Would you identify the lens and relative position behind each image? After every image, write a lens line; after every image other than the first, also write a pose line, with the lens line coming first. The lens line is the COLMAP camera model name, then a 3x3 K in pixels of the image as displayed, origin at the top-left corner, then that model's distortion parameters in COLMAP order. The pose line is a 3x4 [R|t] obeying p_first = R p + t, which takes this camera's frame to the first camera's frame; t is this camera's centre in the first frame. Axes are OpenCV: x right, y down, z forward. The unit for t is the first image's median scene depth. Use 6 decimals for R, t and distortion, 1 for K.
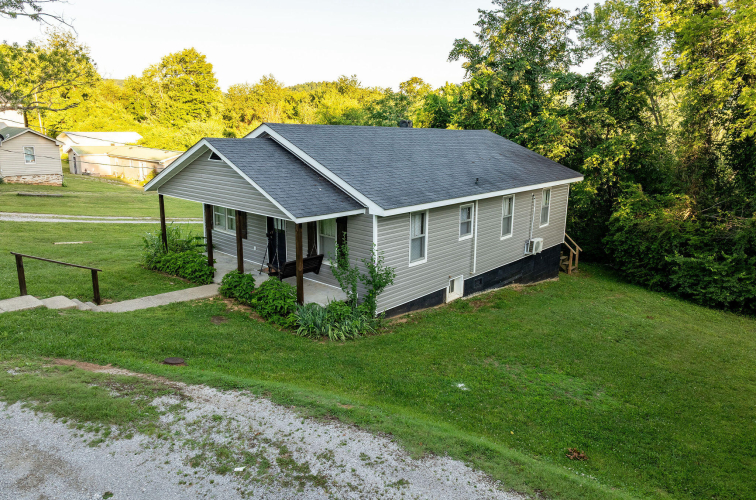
lens RADIAL K [[535.1, 0, 378.1], [0, 535.1, 250.2], [0, 0, 1]] dist [-0.036307, 0.003819]
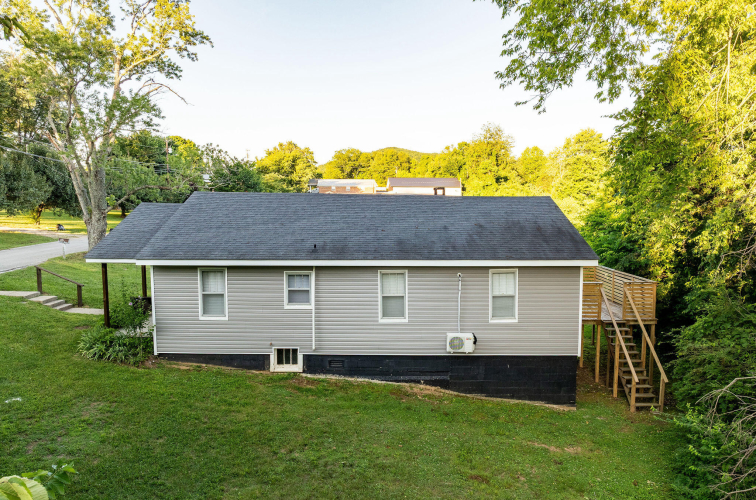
lens RADIAL K [[535.1, 0, 376.6], [0, 535.1, 249.7], [0, 0, 1]] dist [-0.036307, 0.003819]
pose [[0.636691, 0.049929, -0.769501, 0.927259], [-0.163795, 0.983886, -0.071686, -0.074779], [0.753522, 0.171682, 0.634610, 0.482317]]
